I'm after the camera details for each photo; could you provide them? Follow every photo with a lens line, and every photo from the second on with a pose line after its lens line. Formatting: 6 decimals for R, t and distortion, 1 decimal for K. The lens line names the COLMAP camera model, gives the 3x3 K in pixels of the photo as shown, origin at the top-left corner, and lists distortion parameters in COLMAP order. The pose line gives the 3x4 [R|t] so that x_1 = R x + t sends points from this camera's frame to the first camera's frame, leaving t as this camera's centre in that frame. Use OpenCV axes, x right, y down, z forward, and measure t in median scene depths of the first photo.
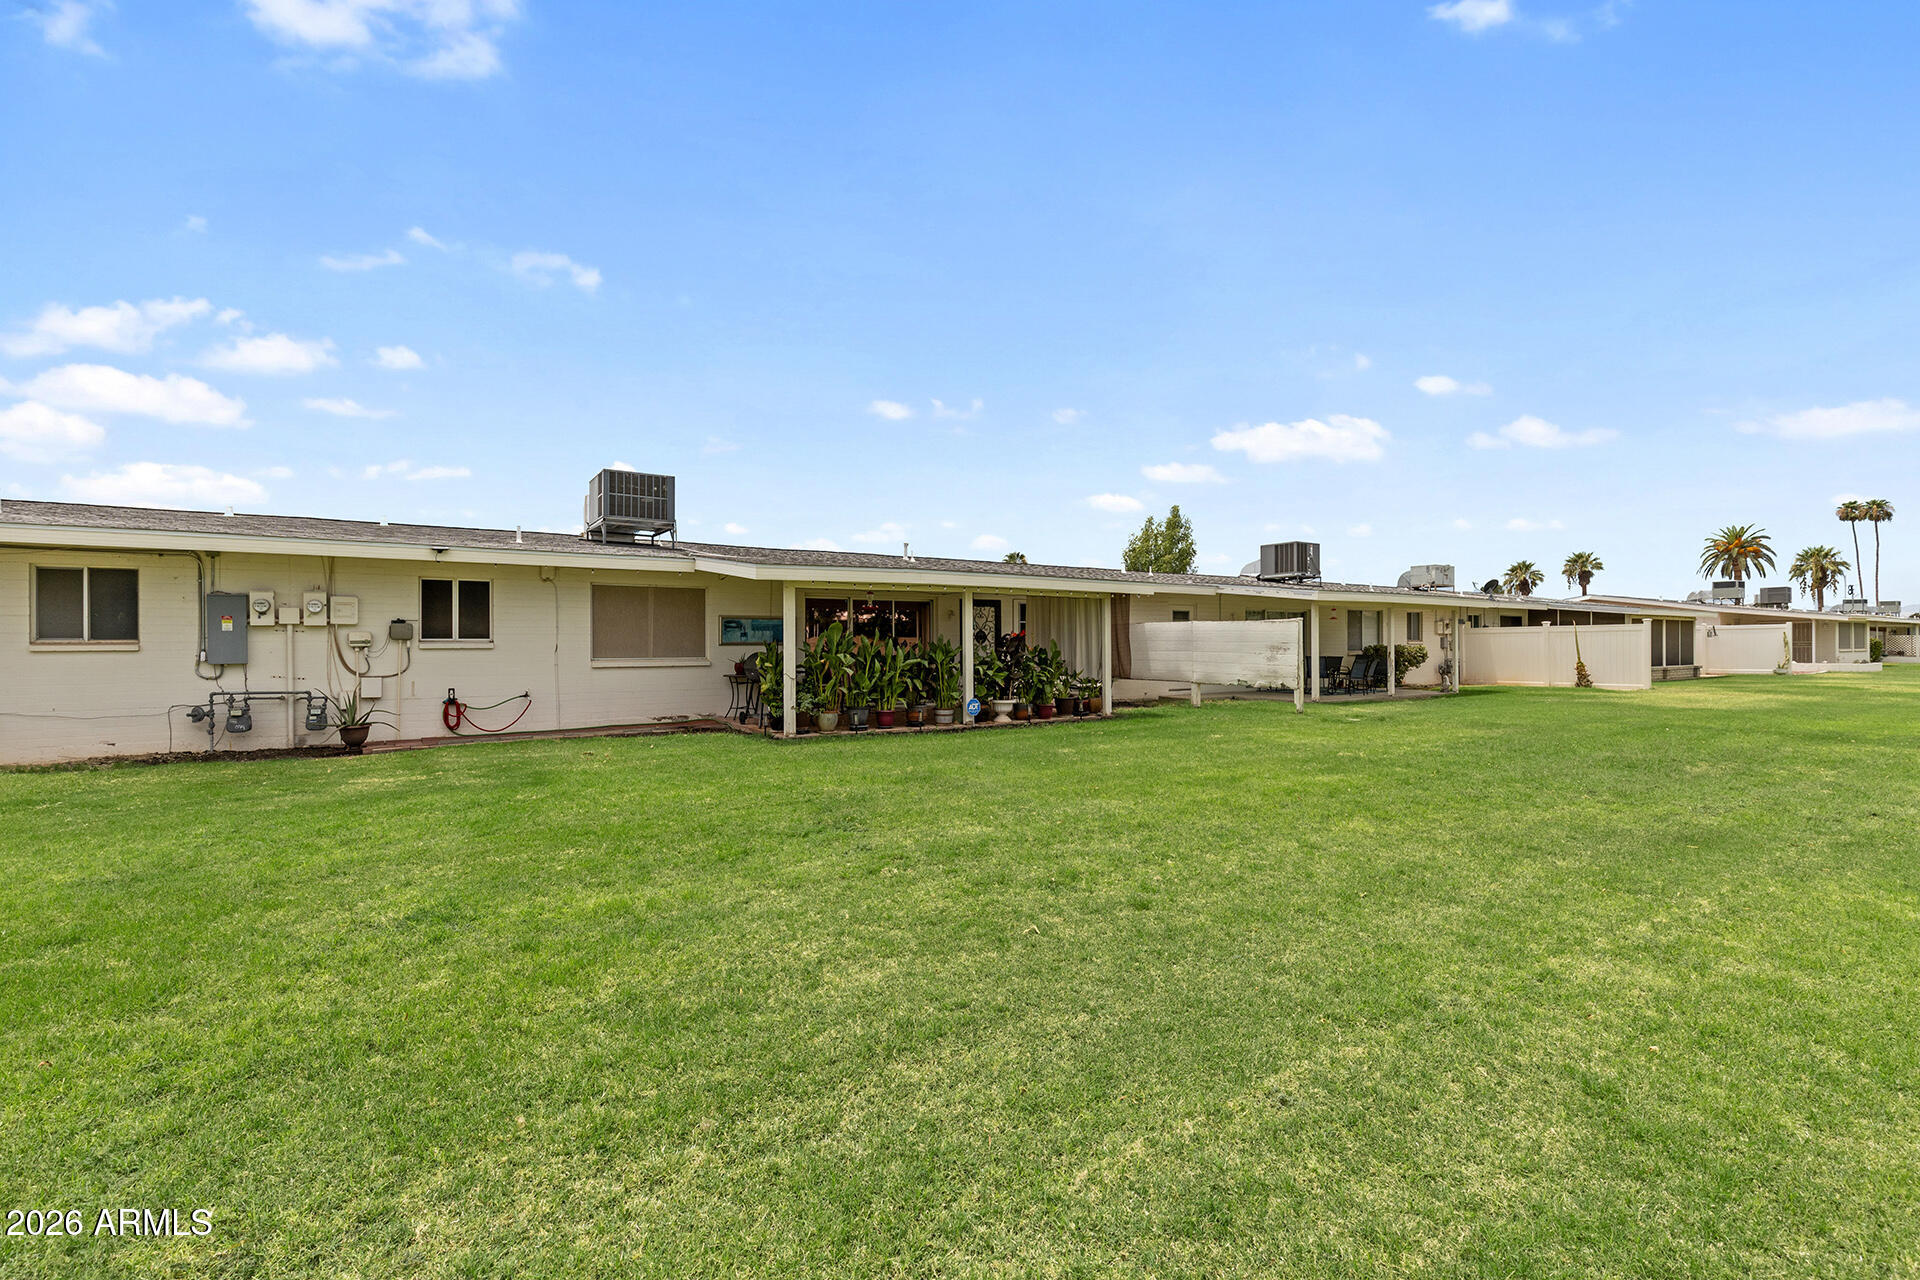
lens RADIAL K [[926.4, 0, 1016.4], [0, 926.4, 638.9], [0, 0, 1]] dist [0.000353, -0.000013]
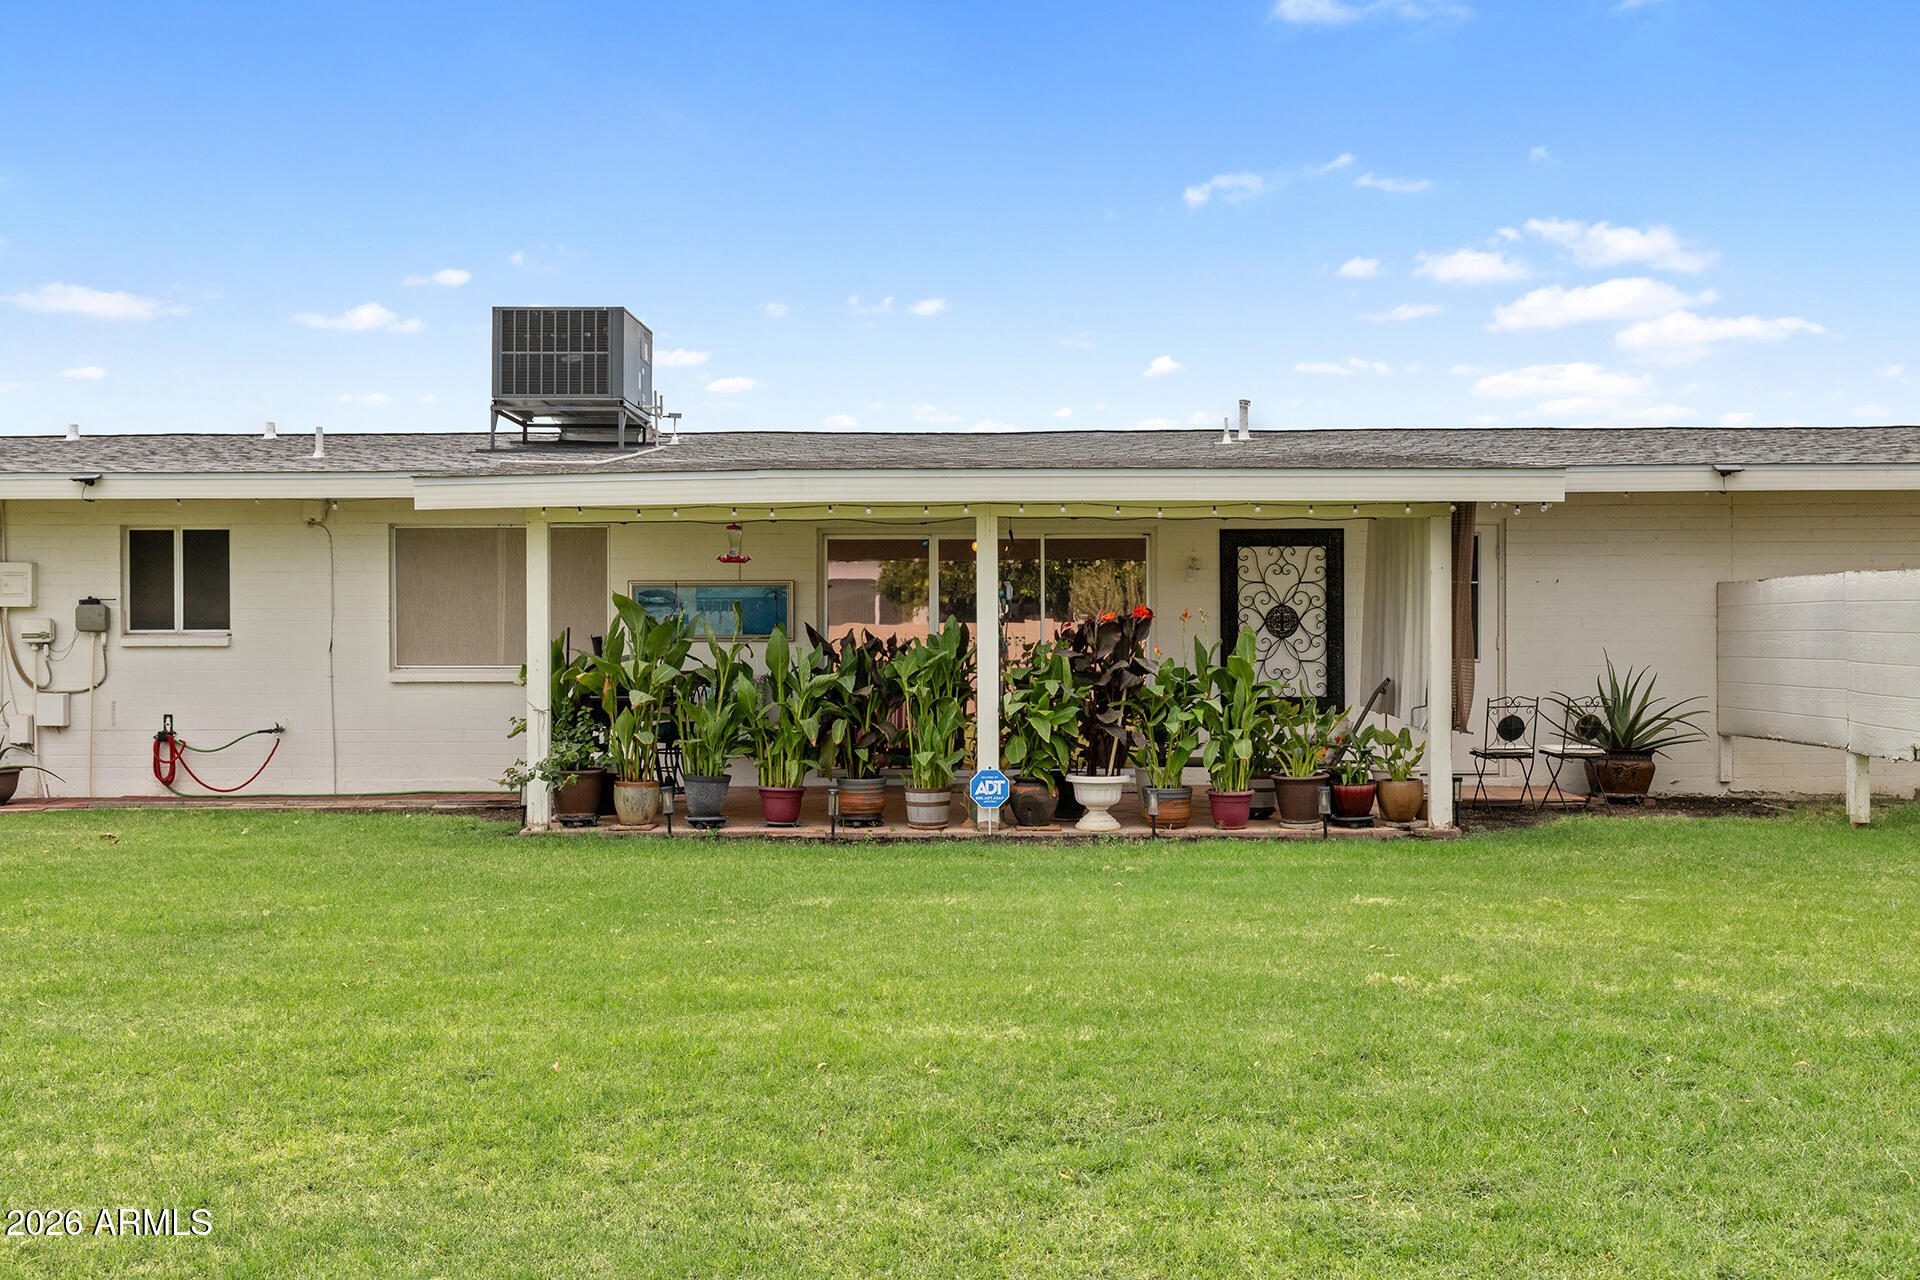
lens RADIAL K [[2032.0, 0, 960.0], [0, 2032.0, 640.0], [0, 0, 1]] dist [-0.003646, 0.012898]
pose [[0.785515, -0.000423, -0.618842, 0.571679], [0.002666, 0.999993, 0.002700, 0.004368], [0.618836, -0.003770, 0.785511, 0.301525]]
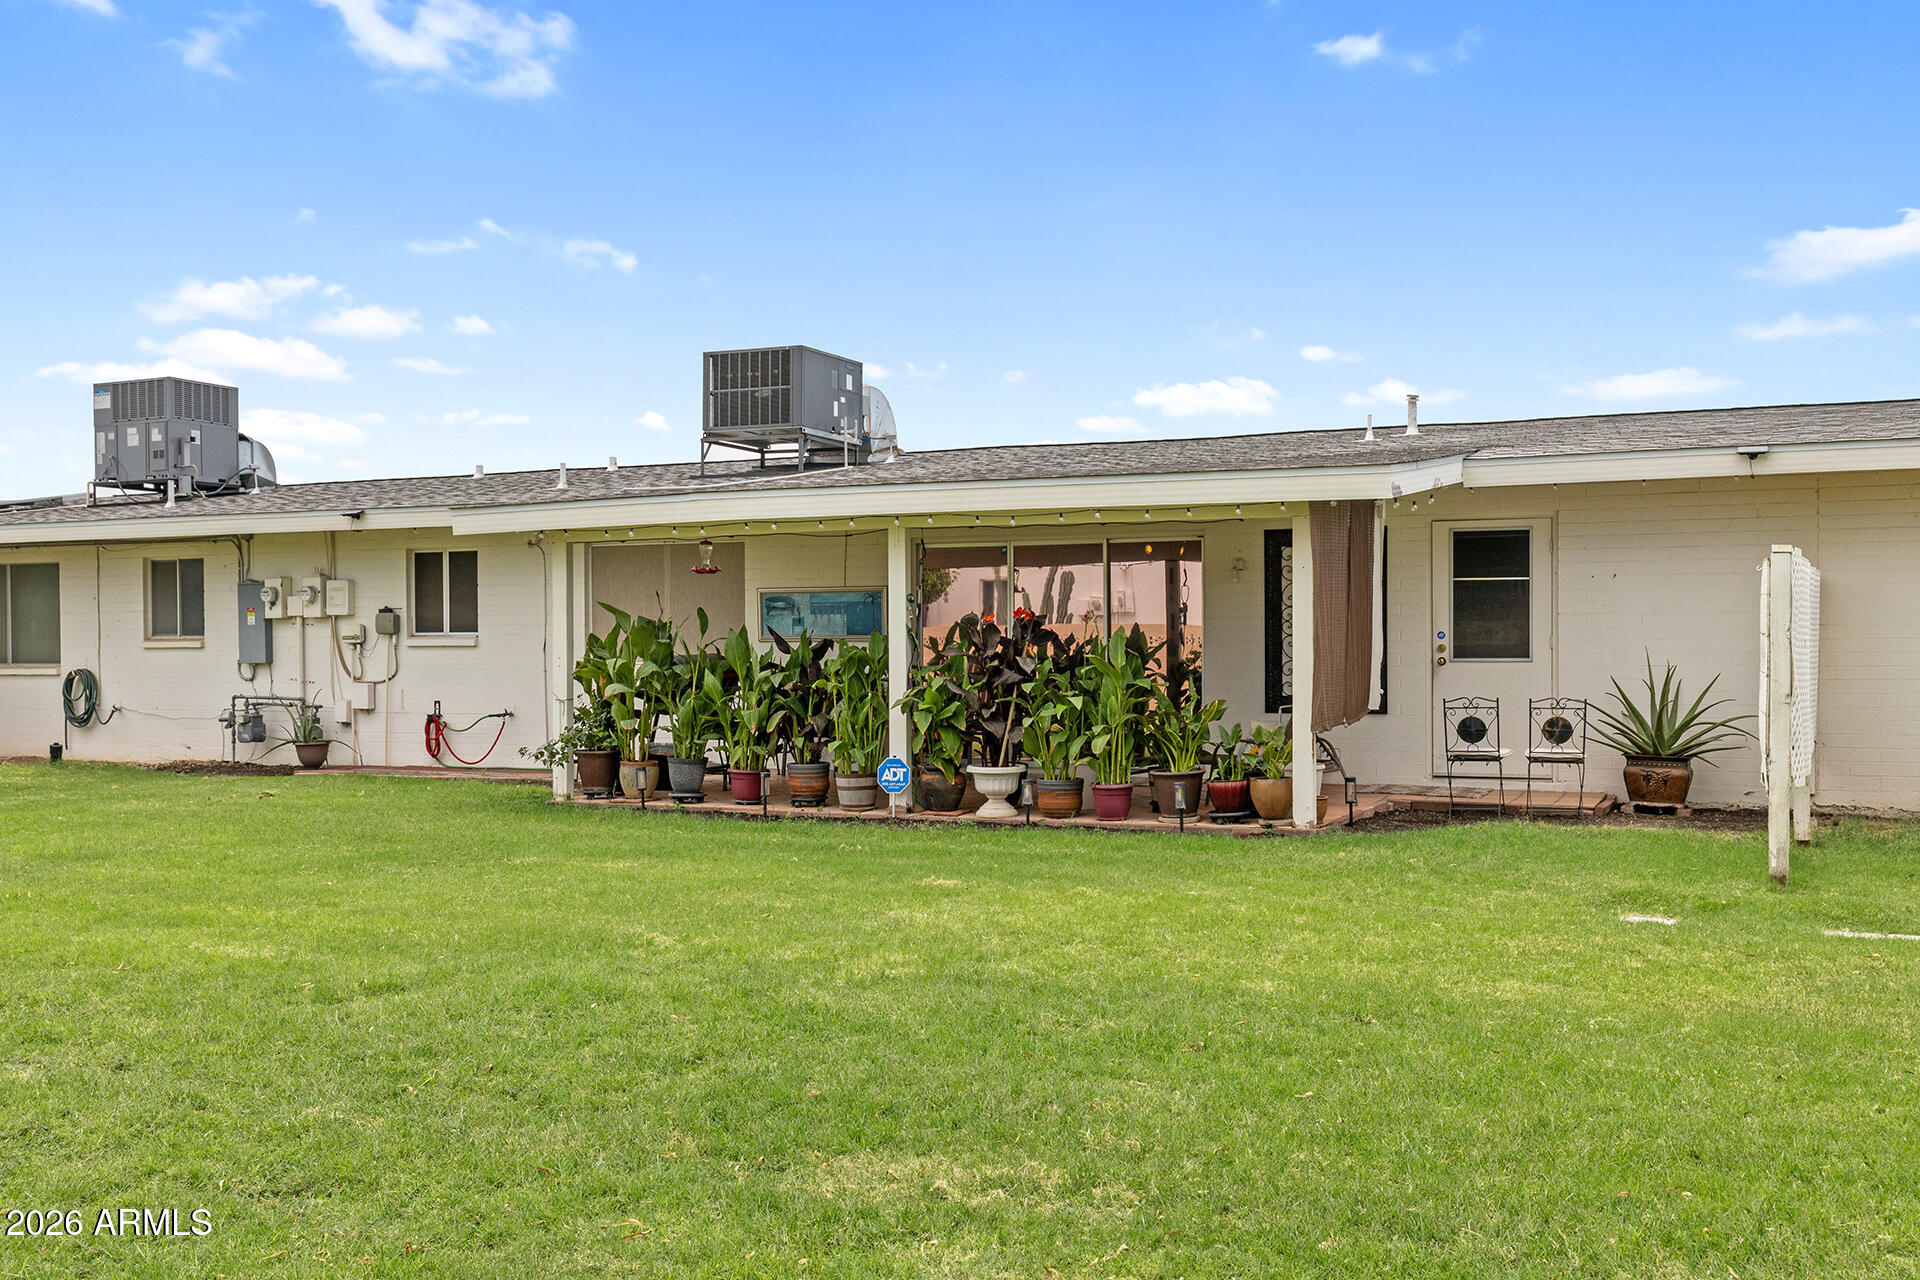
lens RADIAL K [[2032.0, 0, 960.0], [0, 2032.0, 640.0], [0, 0, 1]] dist [-0.003646, 0.012898]
pose [[0.441759, -0.000438, -0.897134, 0.988887], [0.006028, 0.999979, 0.002479, 0.004444], [0.897114, -0.006503, 0.441752, 0.662600]]
